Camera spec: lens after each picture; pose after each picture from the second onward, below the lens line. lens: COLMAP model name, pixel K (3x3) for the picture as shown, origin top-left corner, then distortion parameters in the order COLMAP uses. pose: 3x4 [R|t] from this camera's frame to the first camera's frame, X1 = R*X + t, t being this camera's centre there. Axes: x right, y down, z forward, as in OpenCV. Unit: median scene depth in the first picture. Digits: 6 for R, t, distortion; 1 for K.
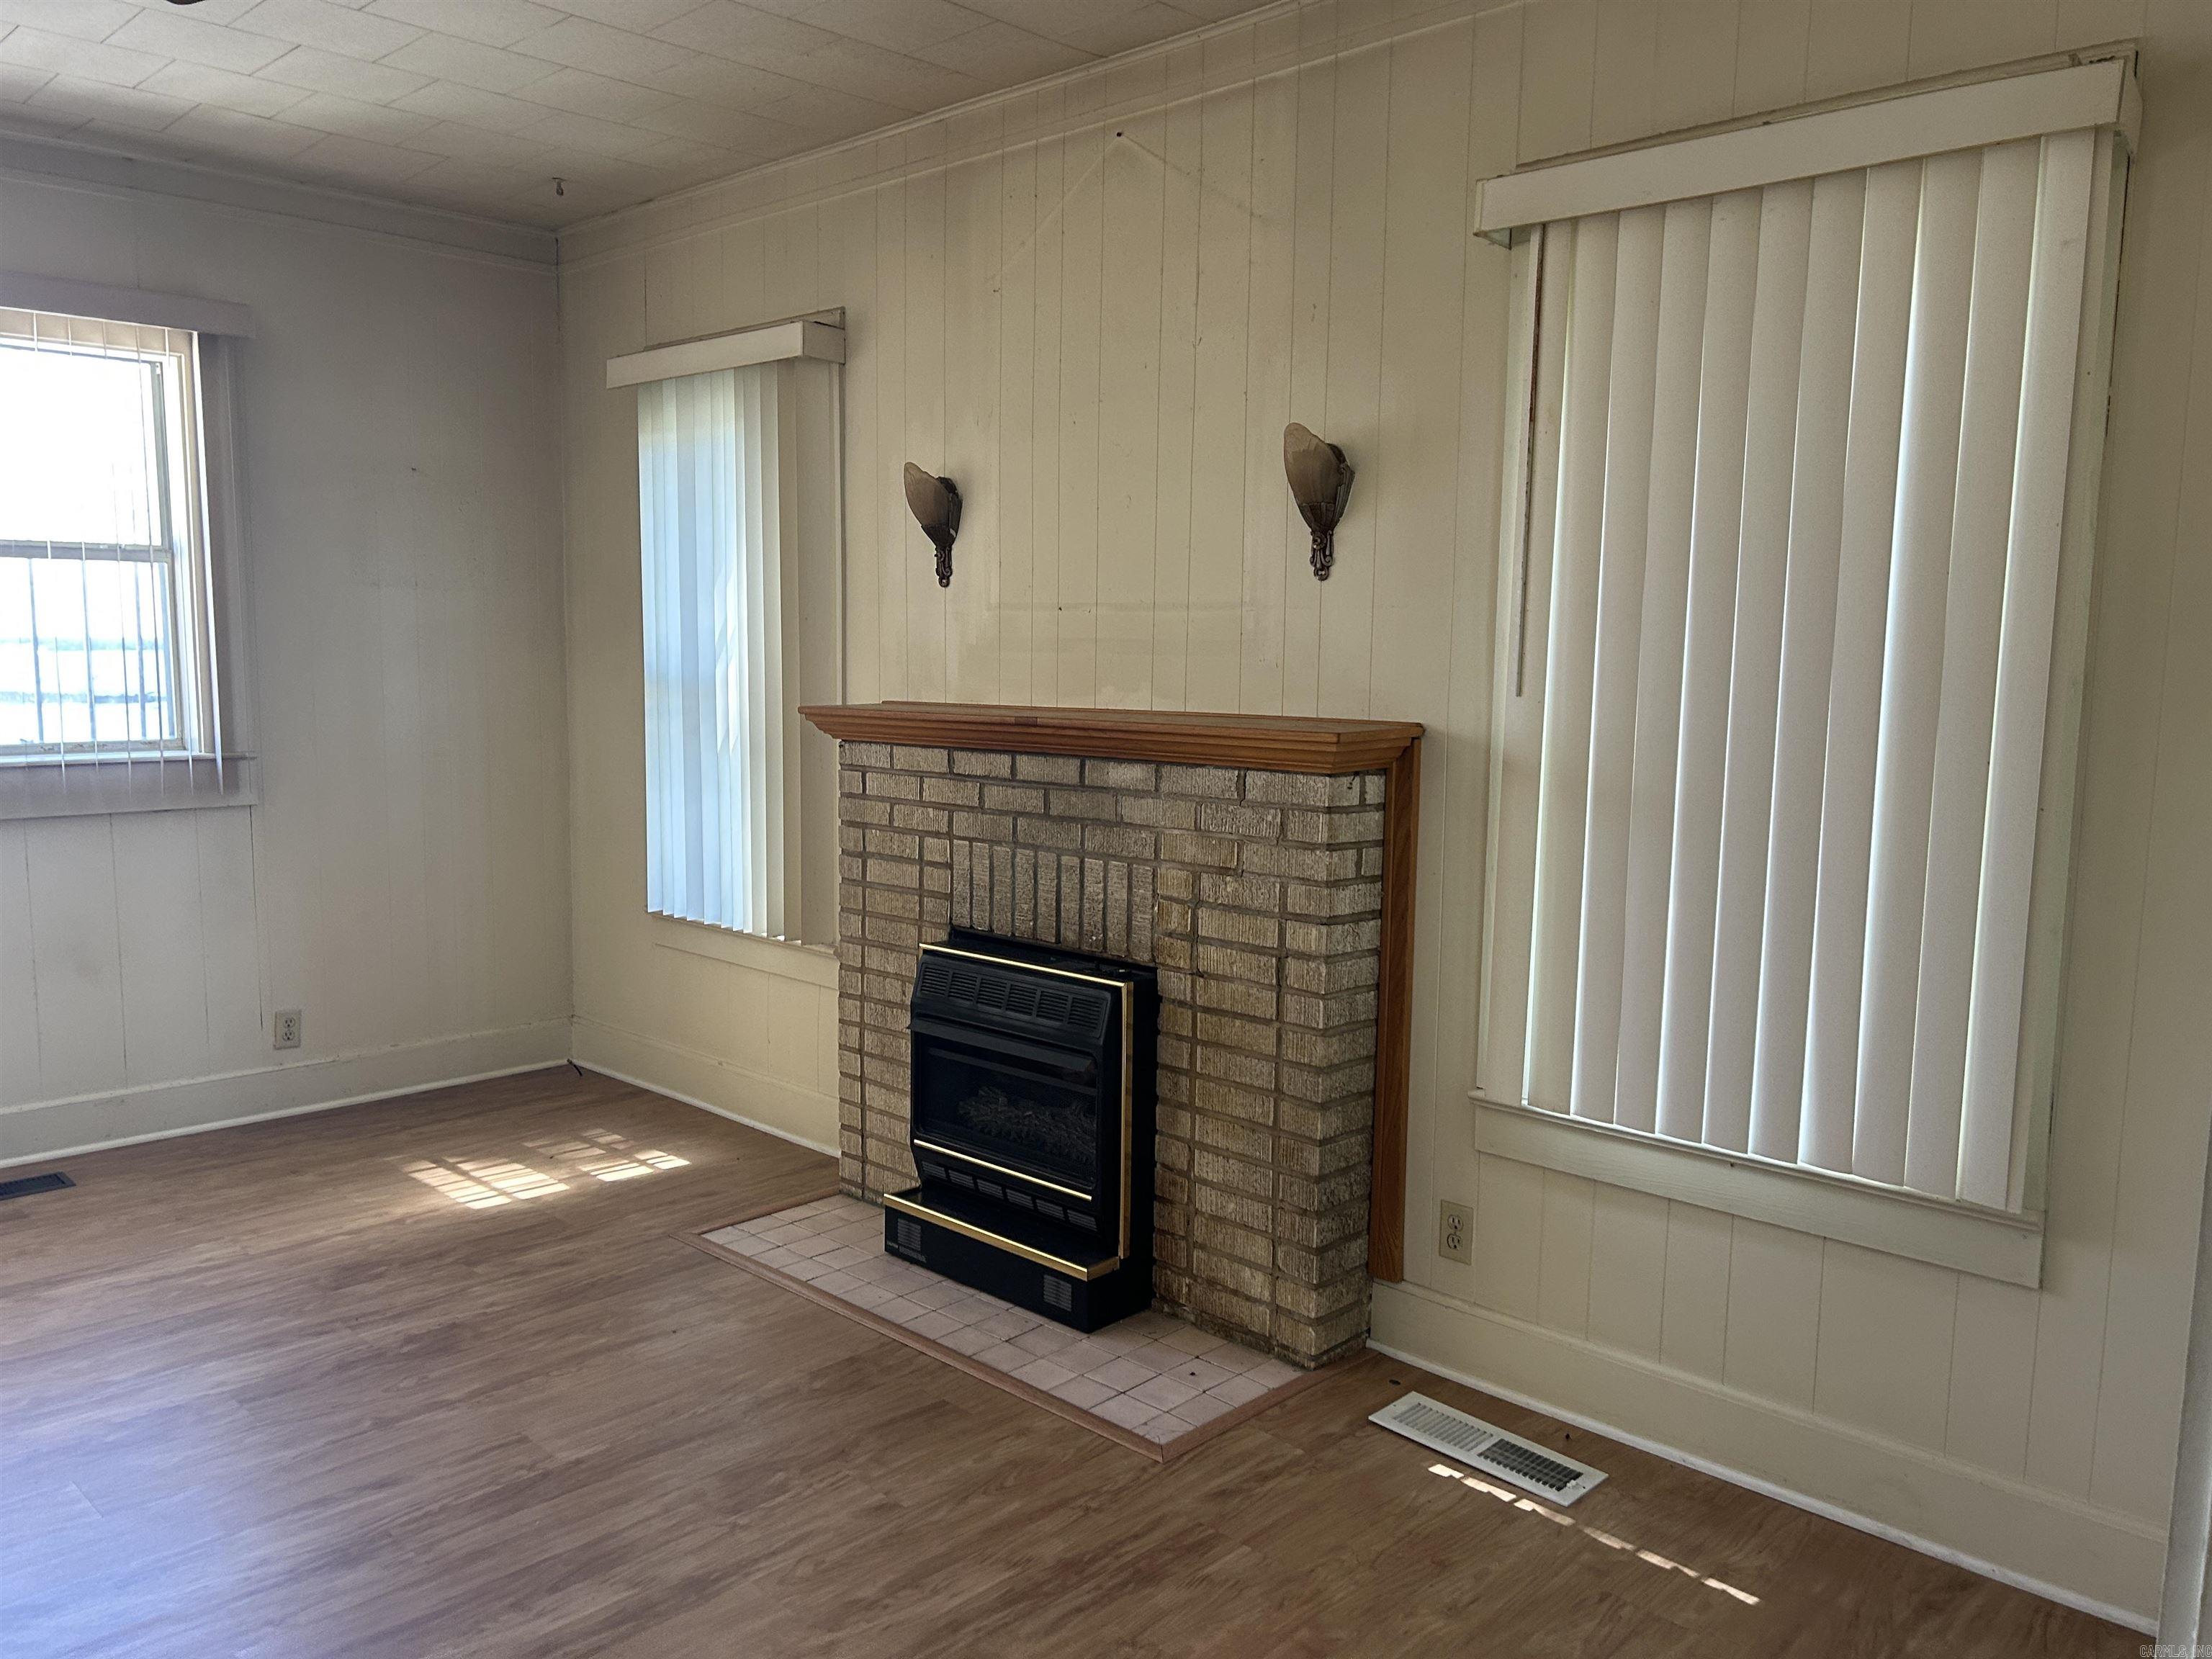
lens RADIAL K [[1676.2, 0, 1005.8], [0, 1676.2, 812.9], [0, 0, 1]] dist [0.043709, -0.055359]
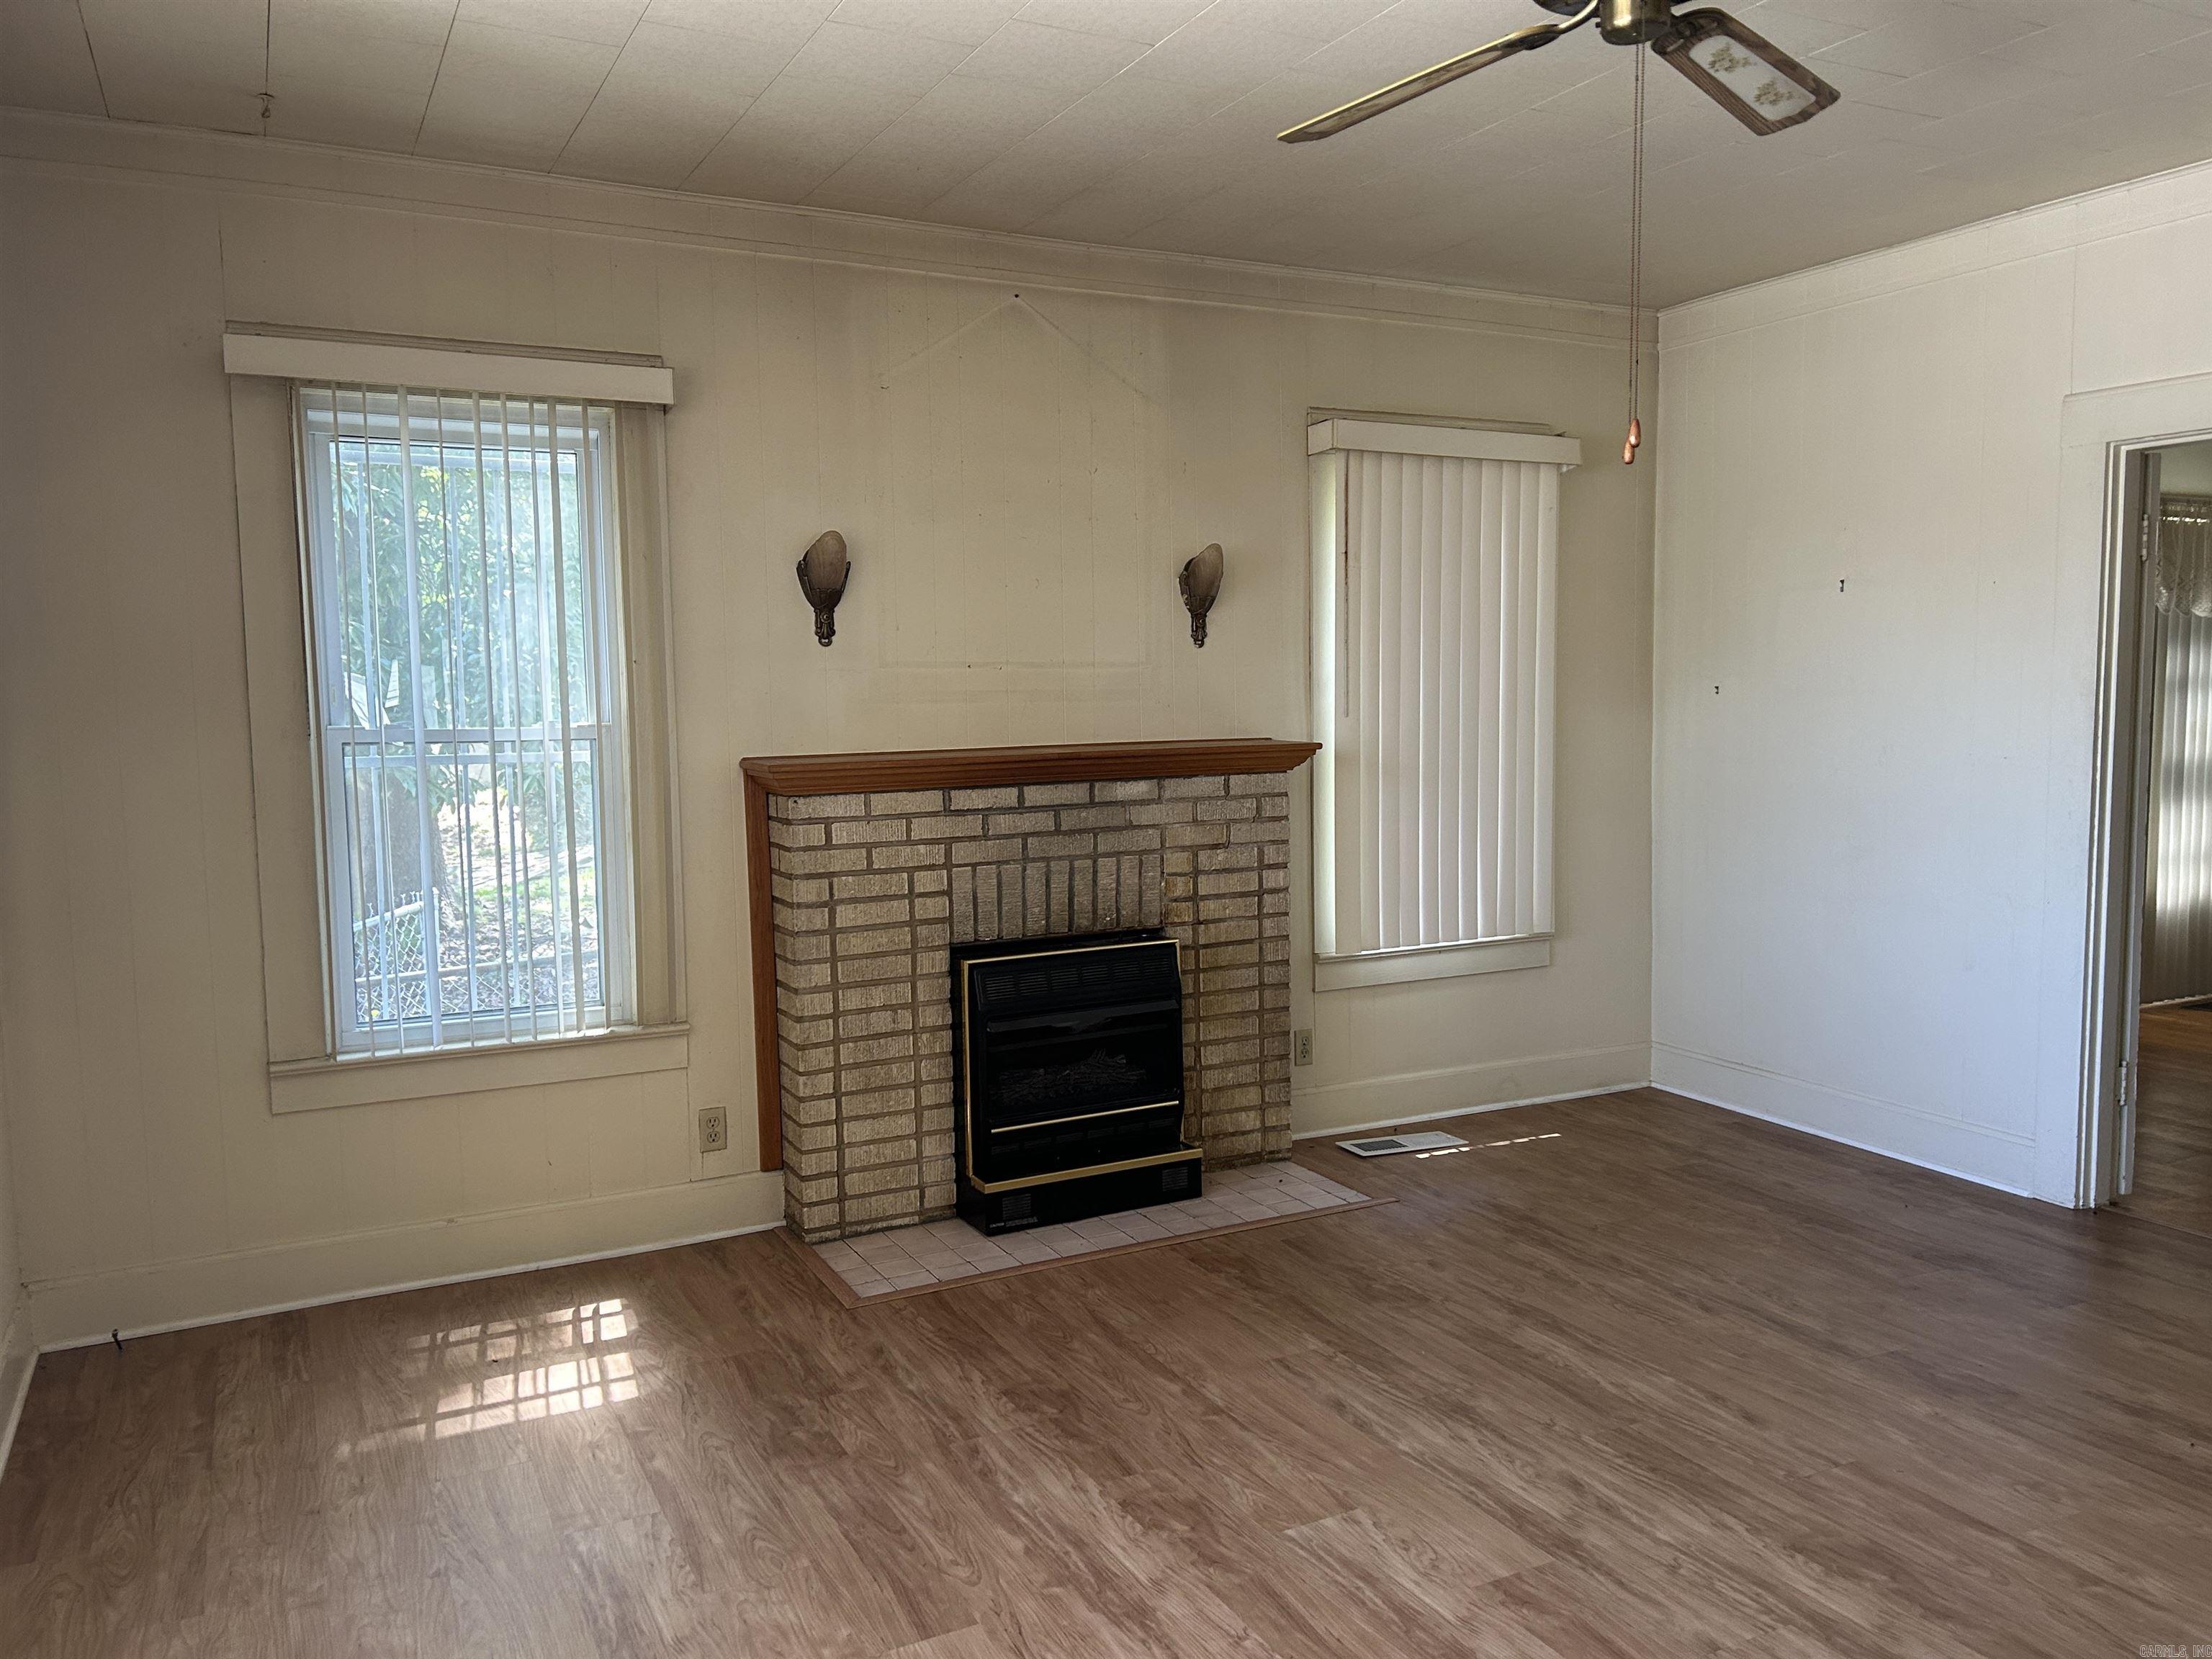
lens RADIAL K [[1676.2, 0, 1115.7], [0, 1676.2, 830.0], [0, 0, 1]] dist [0.043709, -0.055359]
pose [[0.295318, -0.090631, 0.951091, -1.150818], [0.120610, 0.991063, 0.056990, -0.065547], [-0.947756, 0.097881, 0.303610, 0.579682]]
